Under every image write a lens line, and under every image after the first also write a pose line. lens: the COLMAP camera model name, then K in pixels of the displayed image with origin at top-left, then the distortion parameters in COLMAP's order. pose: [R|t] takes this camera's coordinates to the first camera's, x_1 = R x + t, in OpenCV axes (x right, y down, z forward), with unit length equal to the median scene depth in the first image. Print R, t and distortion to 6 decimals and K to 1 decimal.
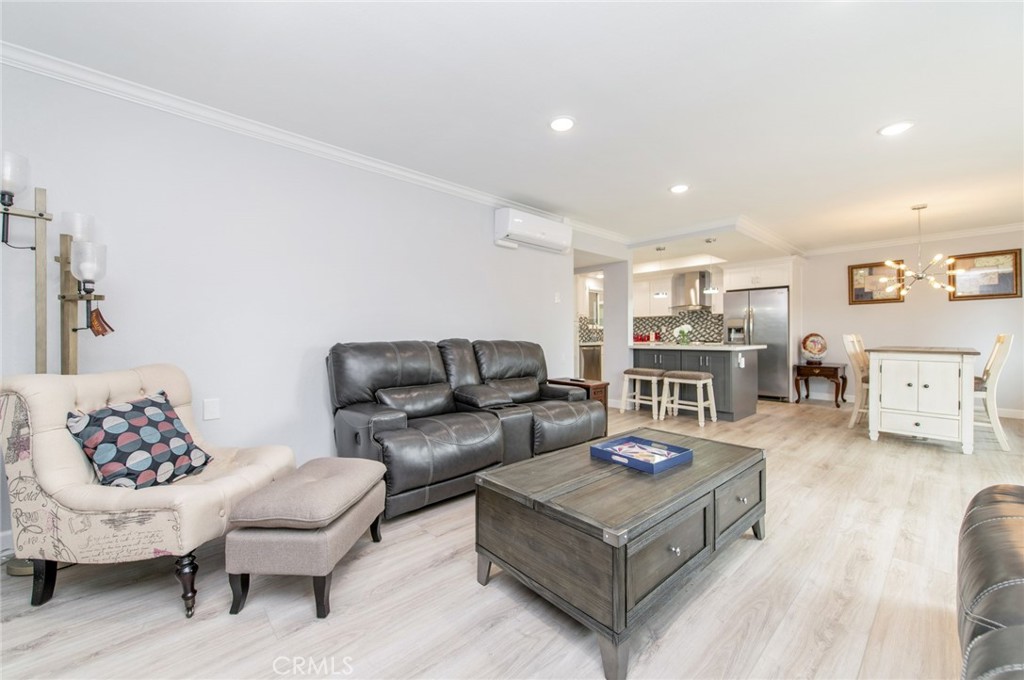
lens RADIAL K [[400.5, 0, 514.3], [0, 400.5, 333.2], [0, 0, 1]] dist [0.013662, -0.003766]
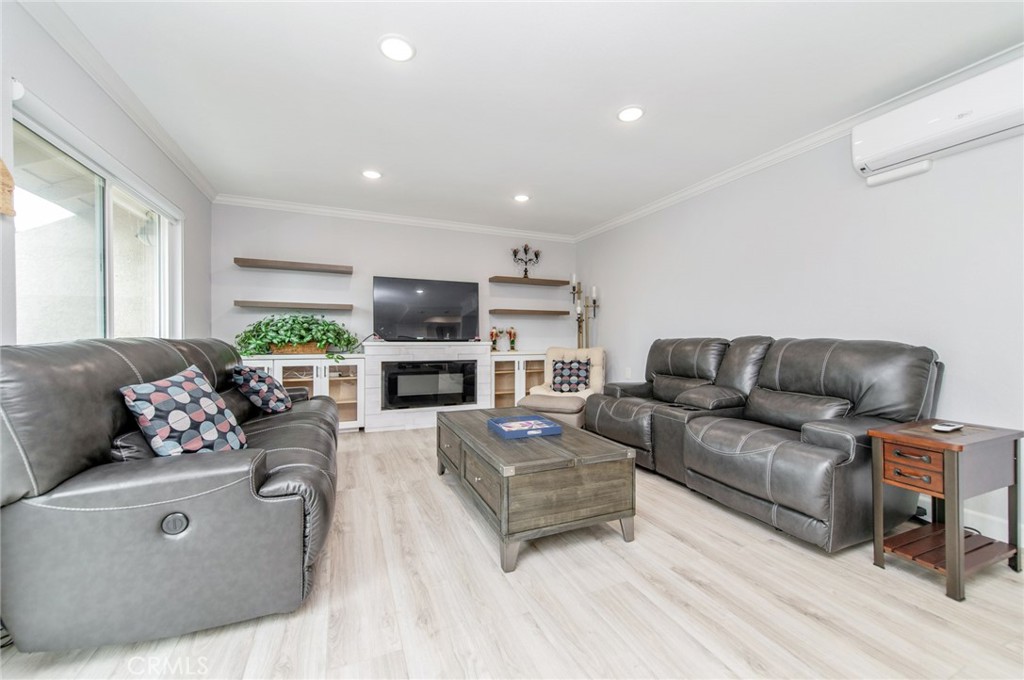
lens RADIAL K [[400.5, 0, 511.4], [0, 400.5, 338.7], [0, 0, 1]] dist [0.013662, -0.003766]
pose [[-0.327904, 0.004237, -0.944701, 0.473148], [0.006977, 0.999974, 0.002063, 0.007922], [0.944685, -0.005915, -0.327925, 0.435765]]
